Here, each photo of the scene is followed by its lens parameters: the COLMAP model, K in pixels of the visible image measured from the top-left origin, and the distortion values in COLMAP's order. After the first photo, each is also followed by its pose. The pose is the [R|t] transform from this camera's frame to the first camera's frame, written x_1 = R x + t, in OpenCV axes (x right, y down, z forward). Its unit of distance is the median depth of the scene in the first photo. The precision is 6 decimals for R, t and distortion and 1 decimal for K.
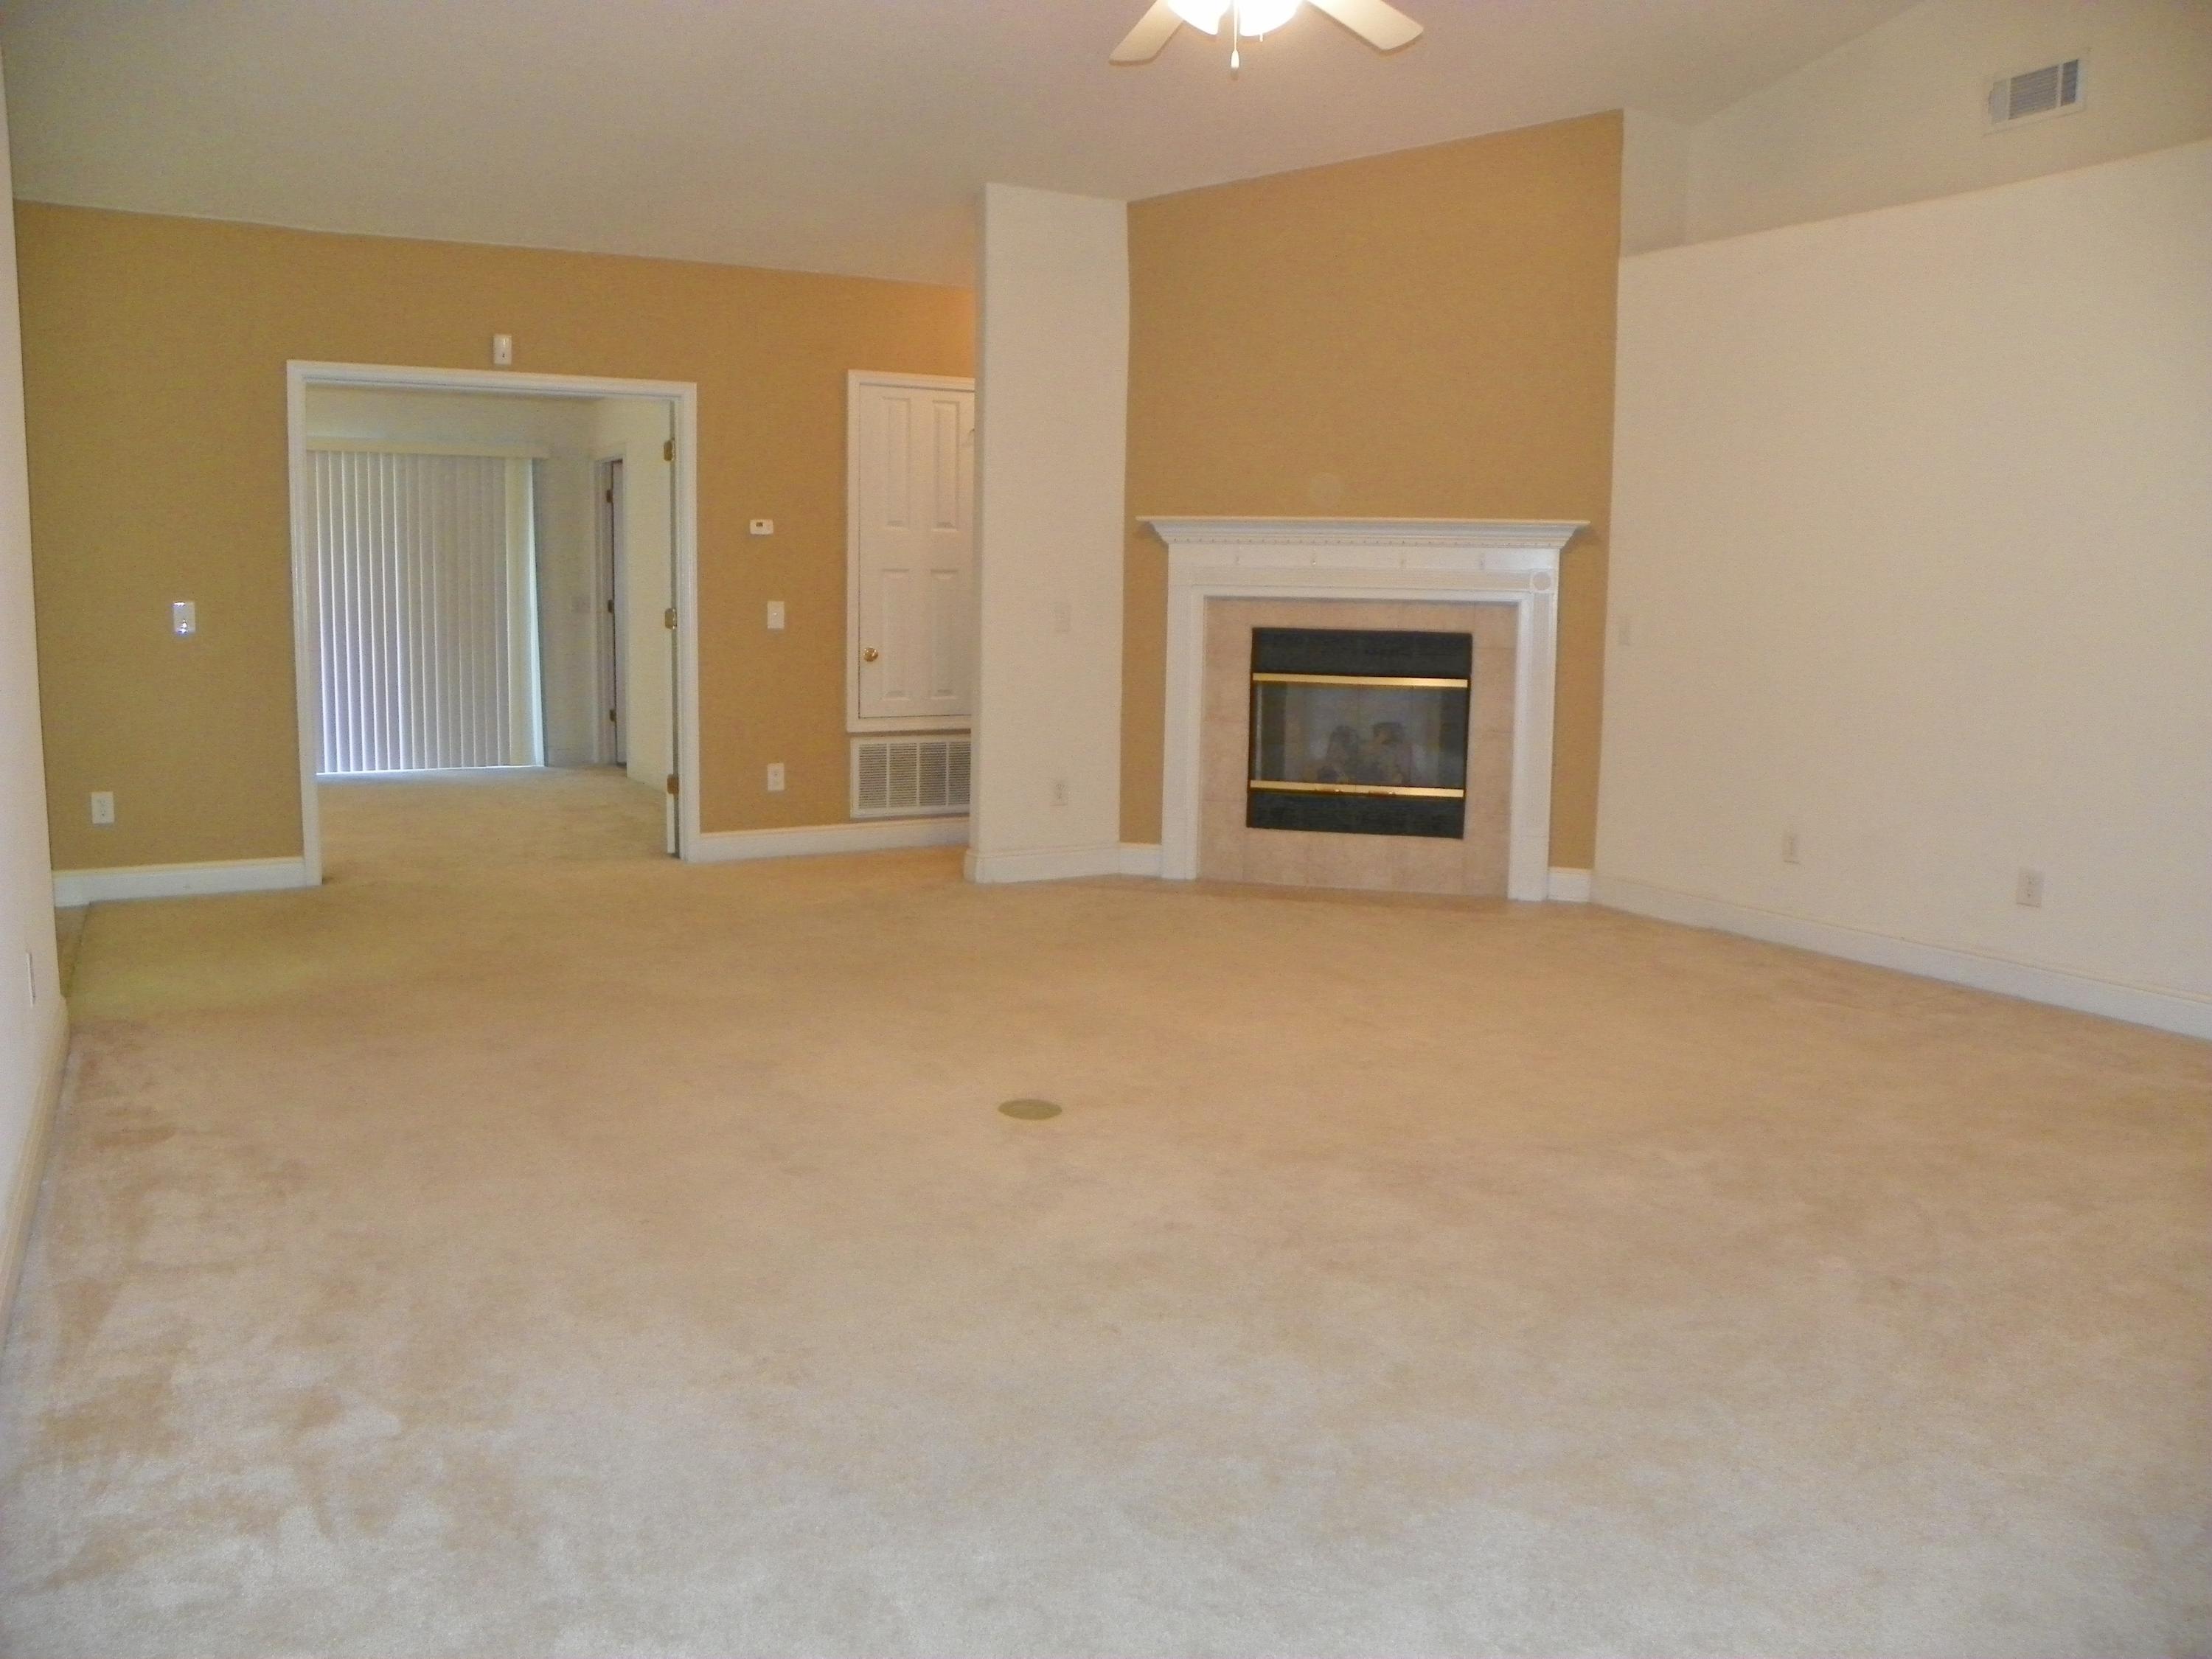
lens RADIAL K [[1828.4, 0, 1106.0], [0, 1828.4, 829.5], [0, 0, 1]] dist [-0.001064, -0.001165]
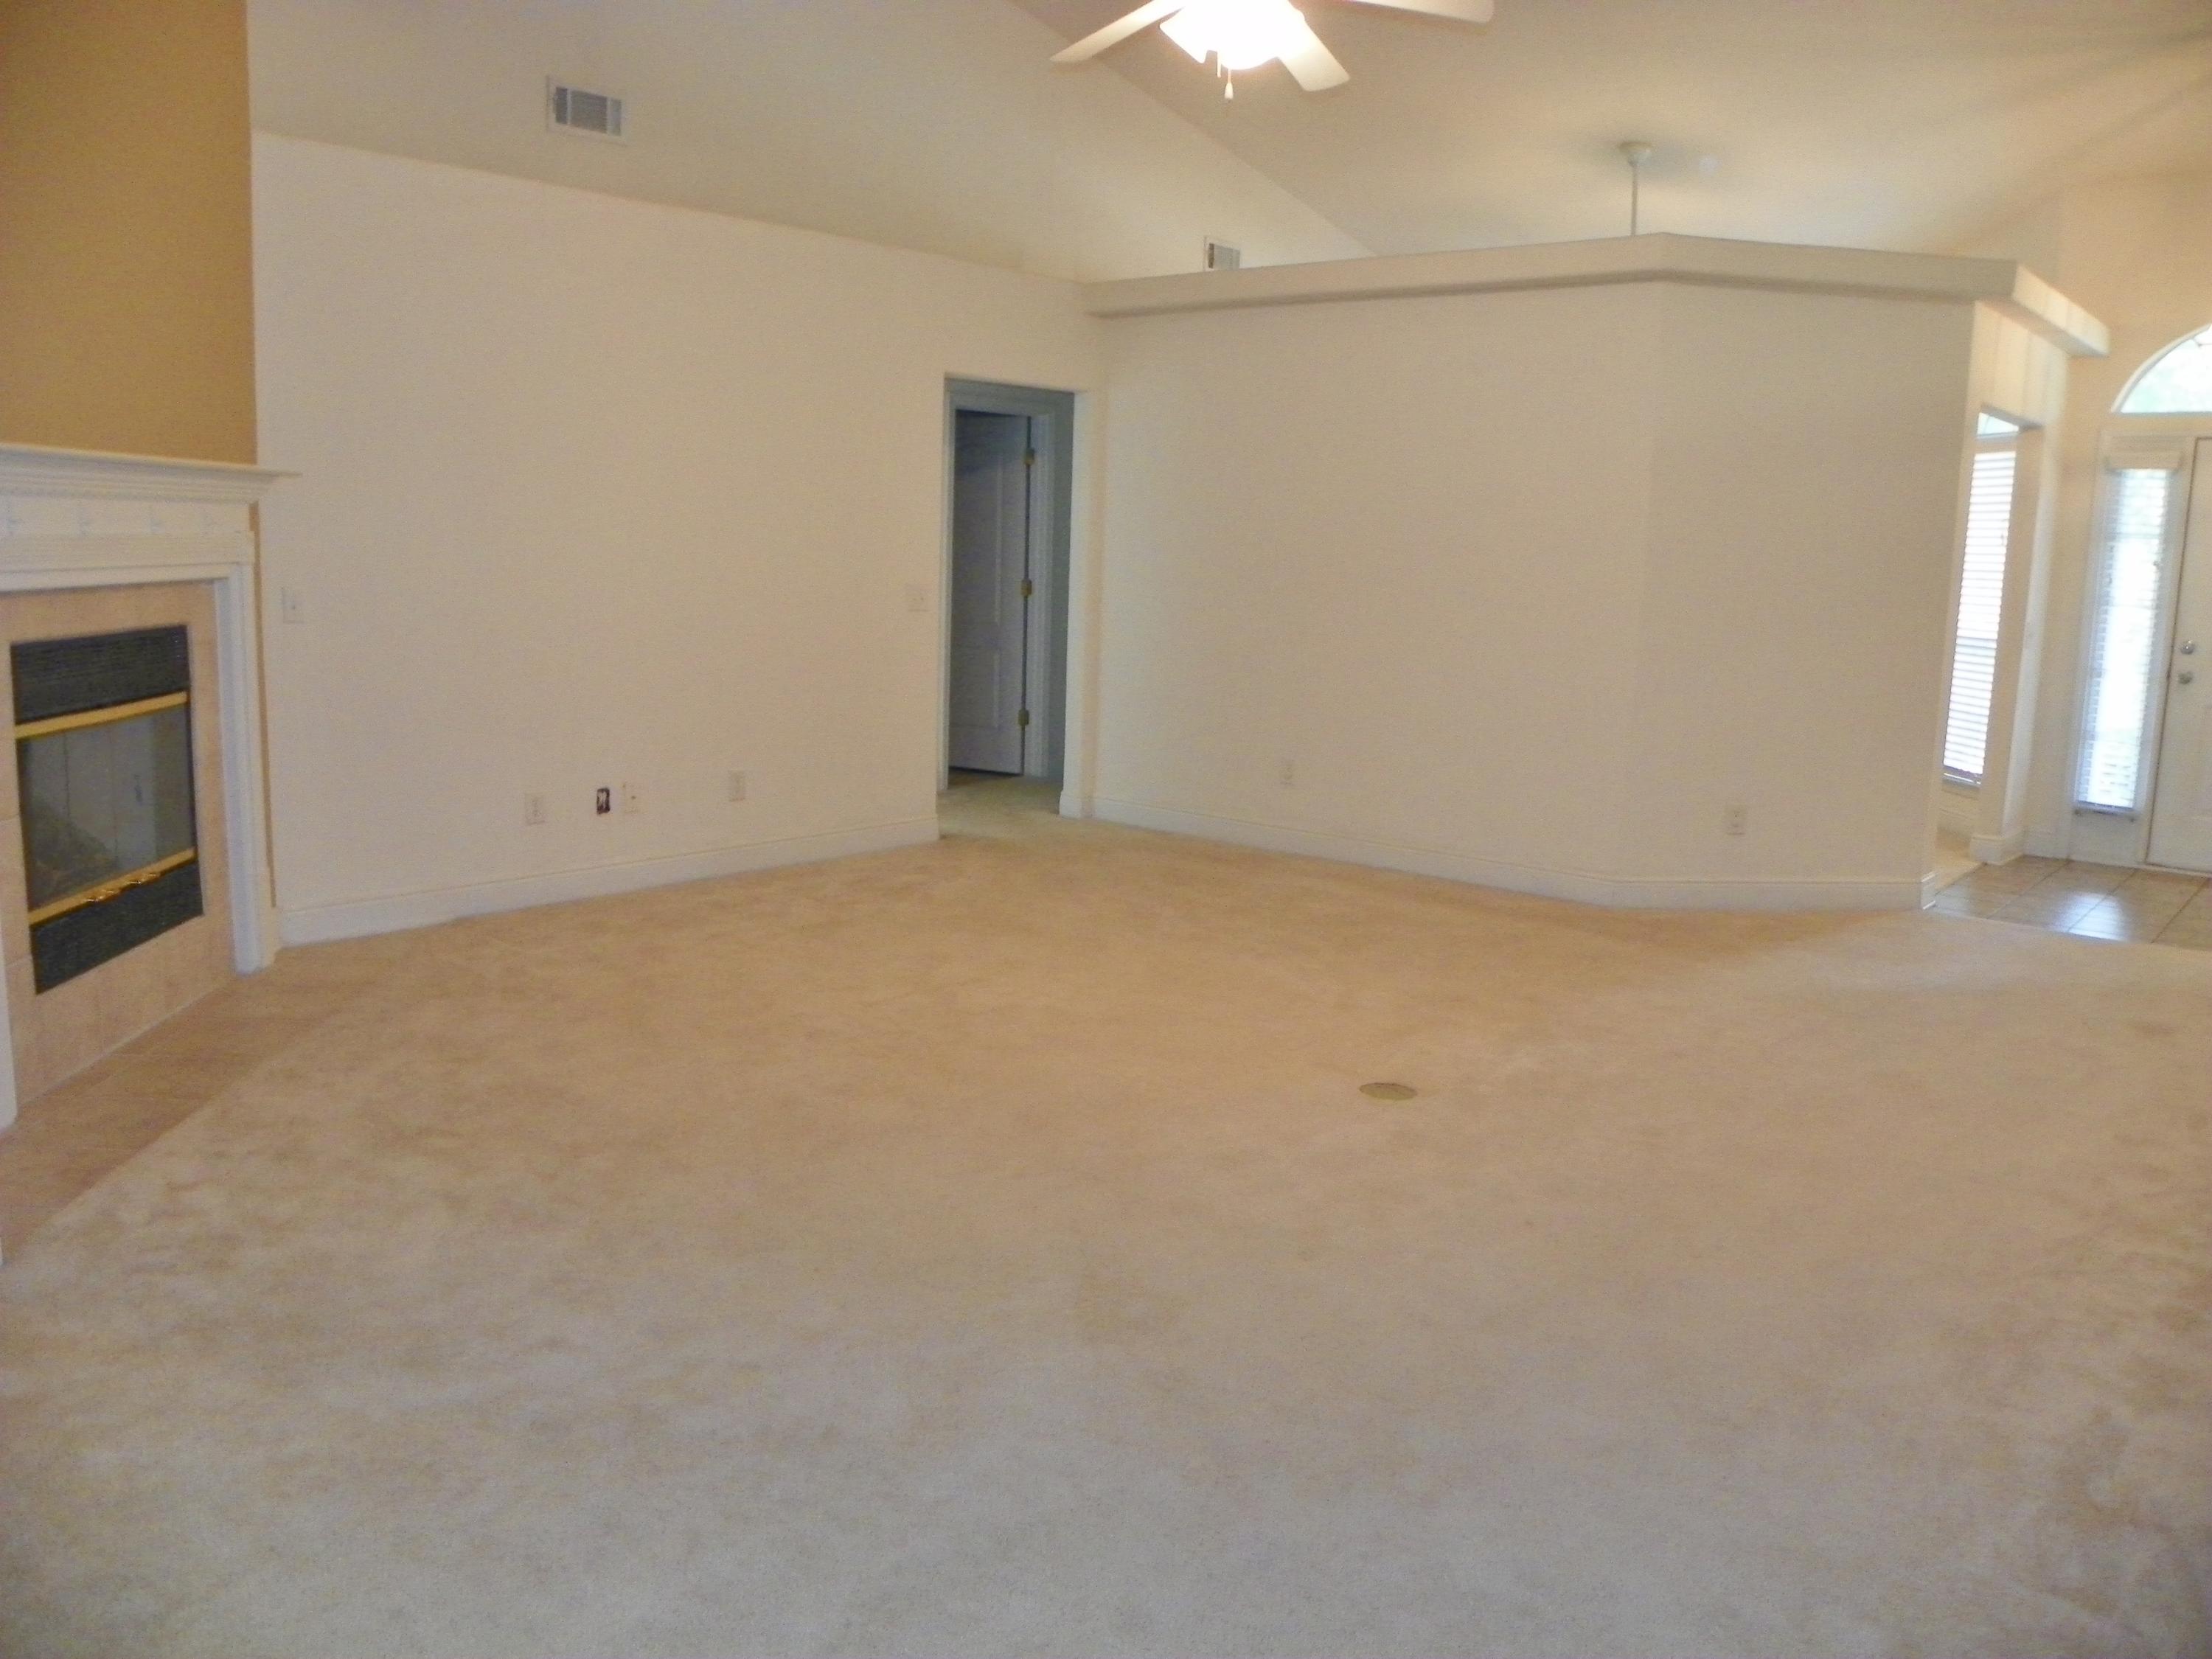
lens RADIAL K [[1828.4, 0, 1106.0], [0, 1828.4, 829.5], [0, 0, 1]] dist [-0.001064, -0.001165]
pose [[-0.352019, -0.177778, 0.918955, -0.586149], [0.093532, 0.970201, 0.223521, -0.154908], [-0.931308, 0.164636, -0.324901, 0.912247]]
